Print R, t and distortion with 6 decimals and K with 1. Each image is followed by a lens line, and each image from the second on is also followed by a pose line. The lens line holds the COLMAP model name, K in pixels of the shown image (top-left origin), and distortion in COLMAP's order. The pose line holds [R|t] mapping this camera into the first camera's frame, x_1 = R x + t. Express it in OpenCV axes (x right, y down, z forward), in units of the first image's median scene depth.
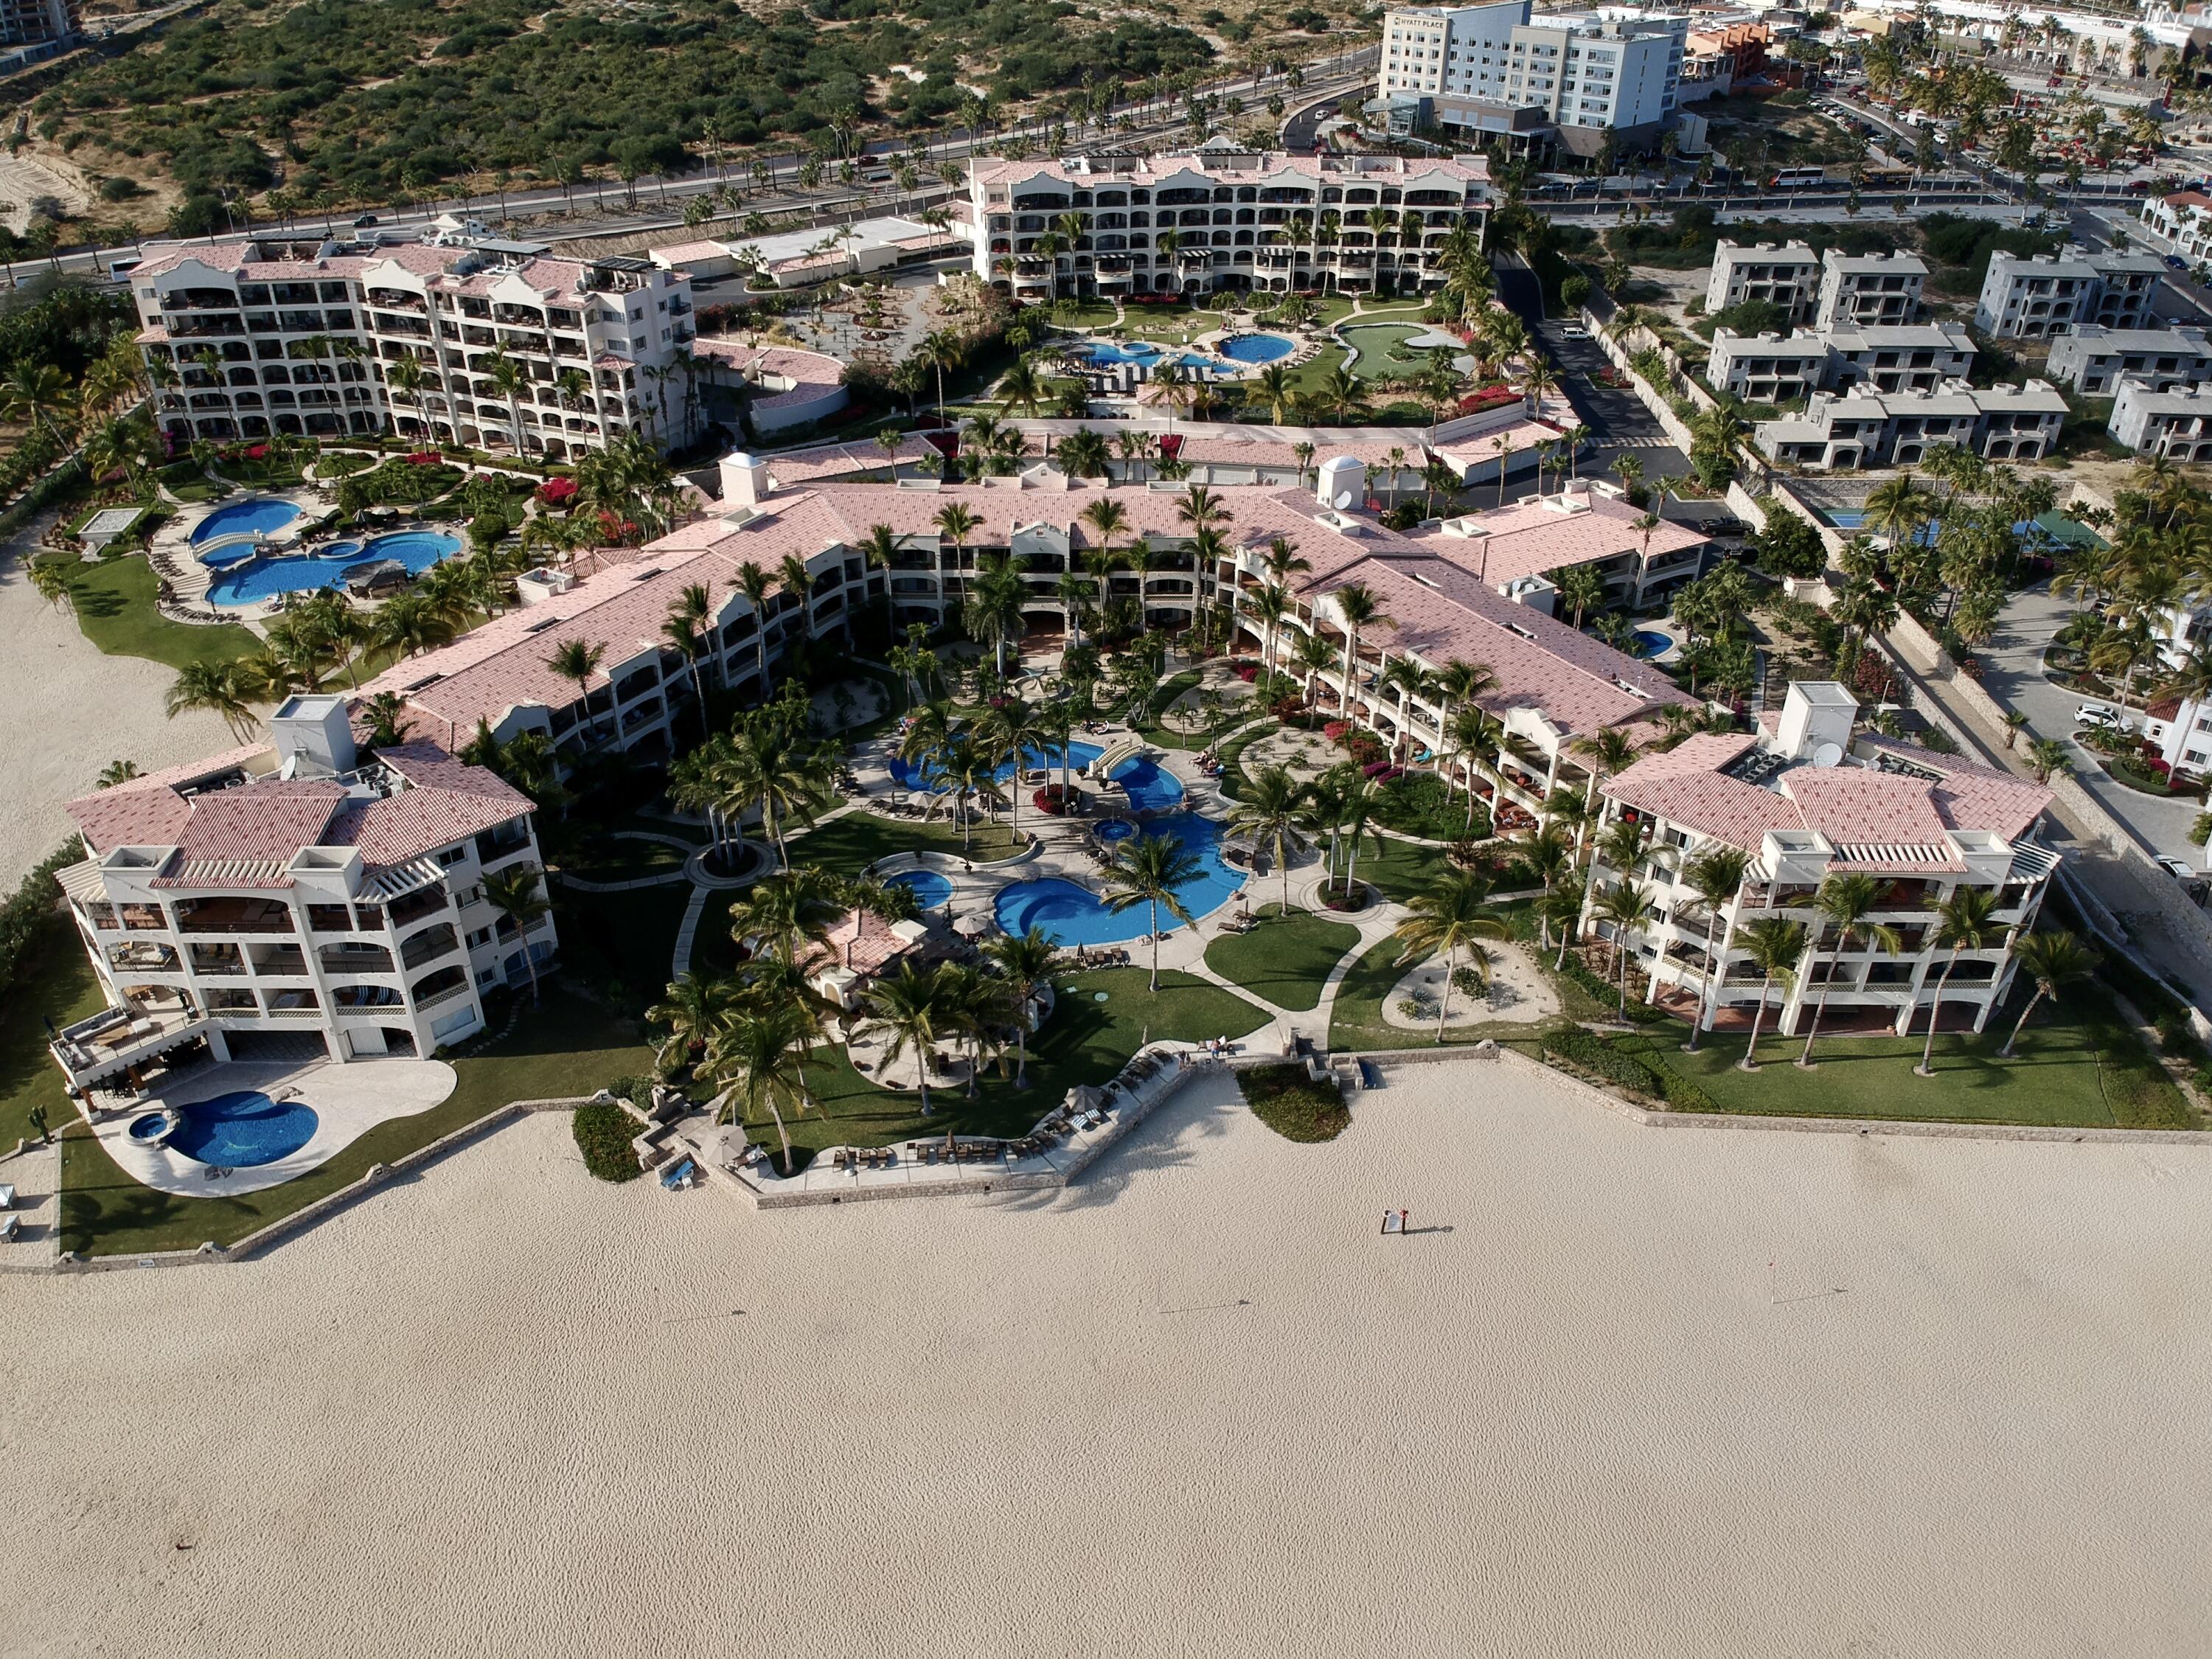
lens RADIAL K [[1635.7, 0, 1106.0], [0, 1635.7, 829.5], [0, 0, 1]] dist [0.085501, -0.152700]
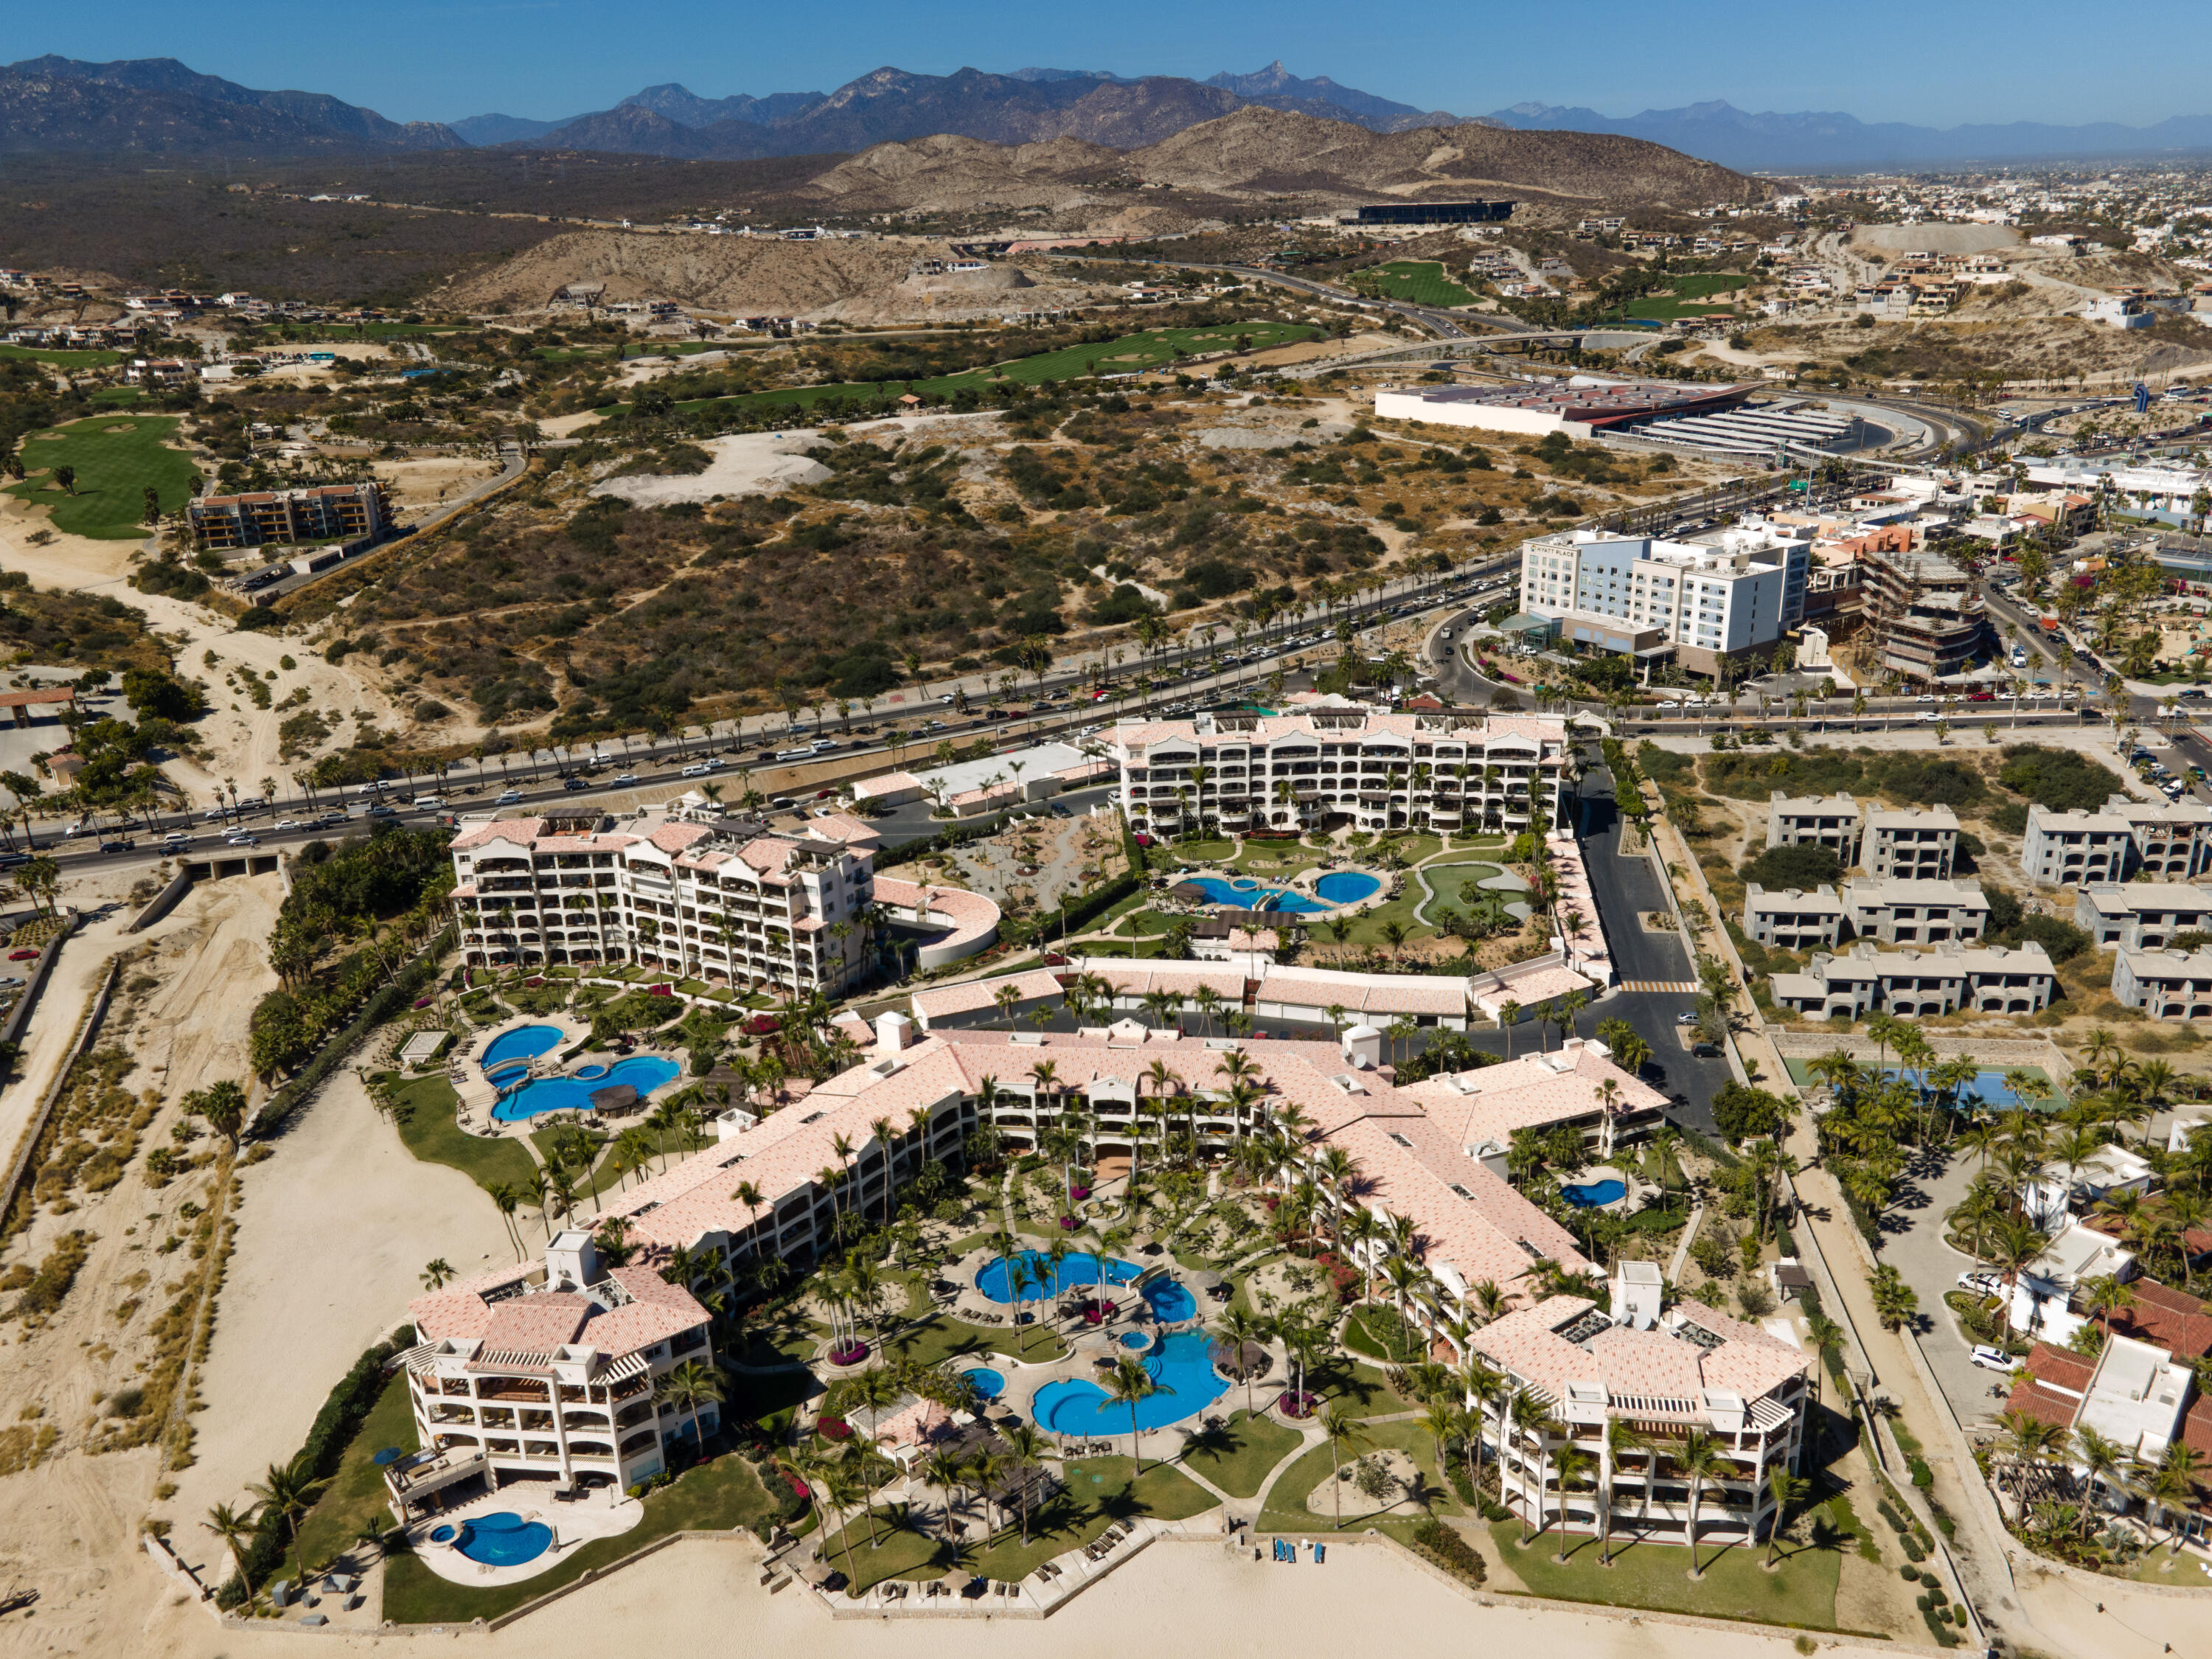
lens RADIAL K [[1841.2, 0, 1112.3], [0, 1841.2, 861.4], [0, 0, 1]] dist [0.041825, -0.000068]
pose [[0.990436, 0.013034, -0.137355, 0.151212], [-0.039981, 0.979927, -0.195308, -0.069282], [0.132052, 0.198932, 0.971076, -0.418359]]
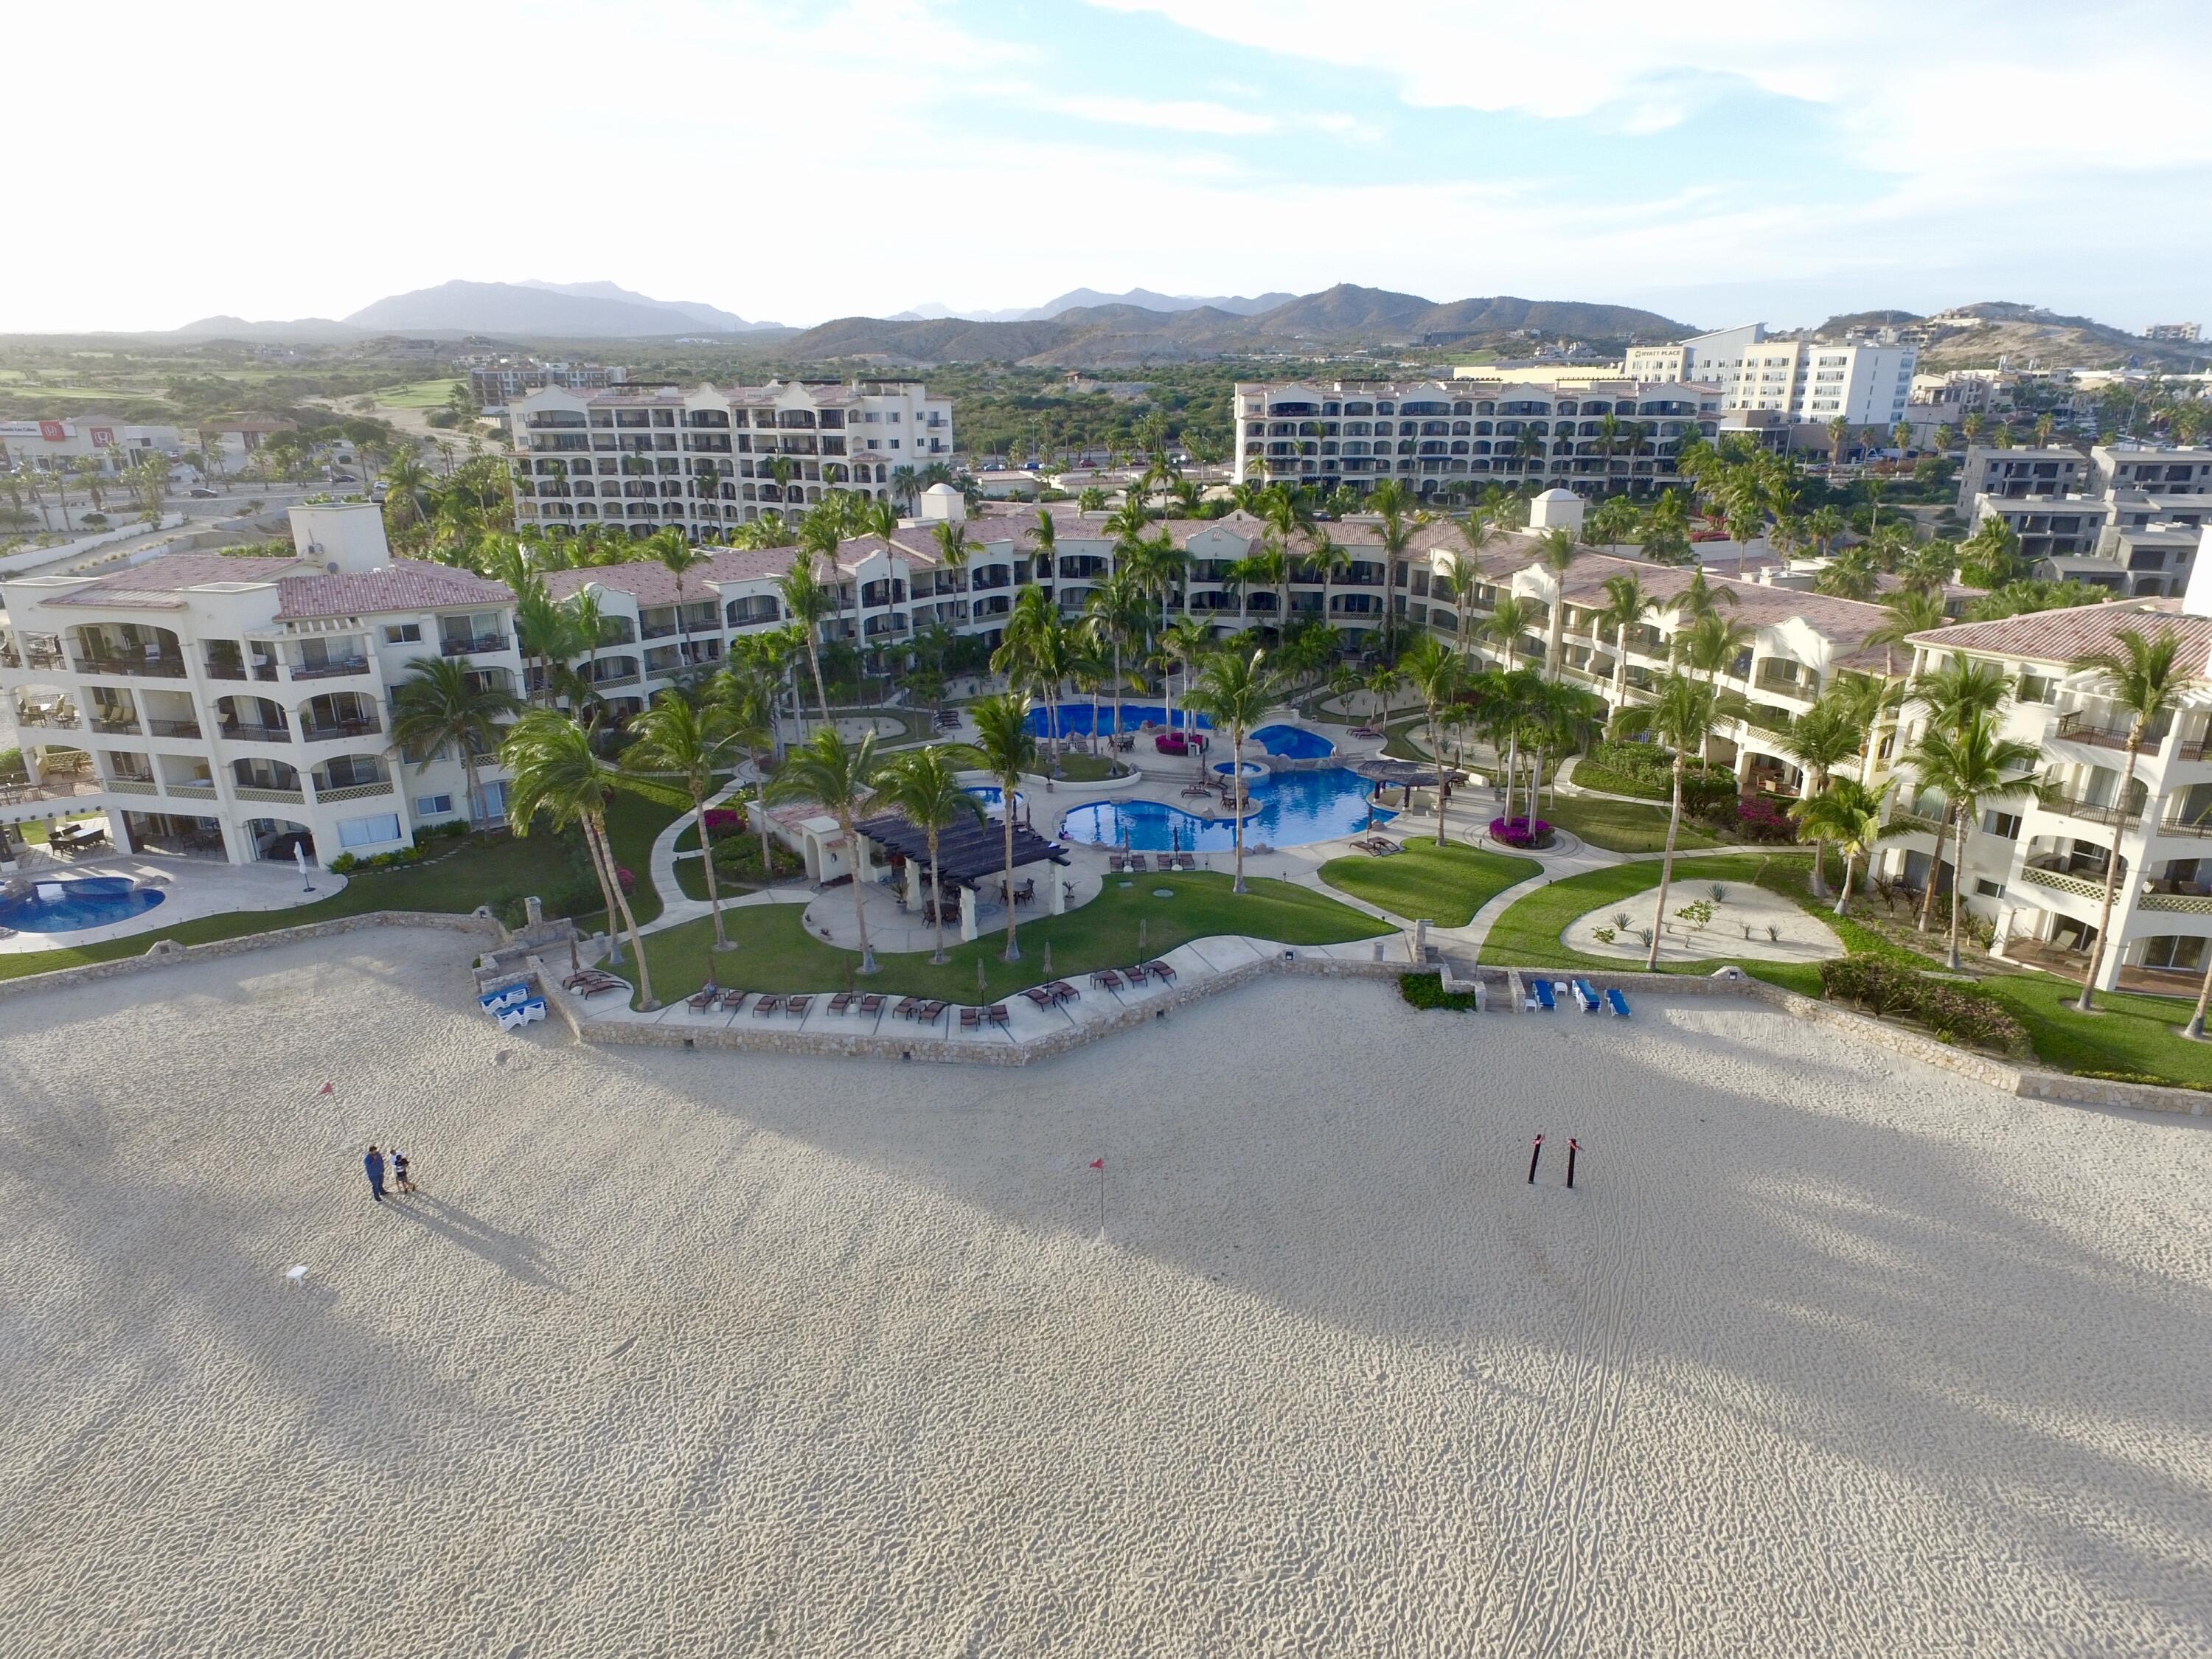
lens RADIAL K [[1292.9, 0, 1106.0], [0, 1292.9, 829.5], [0, 0, 1]] dist [-0.004162, -0.000475]
pose [[0.973961, 0.060591, -0.218471, 0.067854], [-0.107578, 0.971746, -0.210086, 0.140198], [0.199569, 0.228118, 0.952961, 0.306068]]
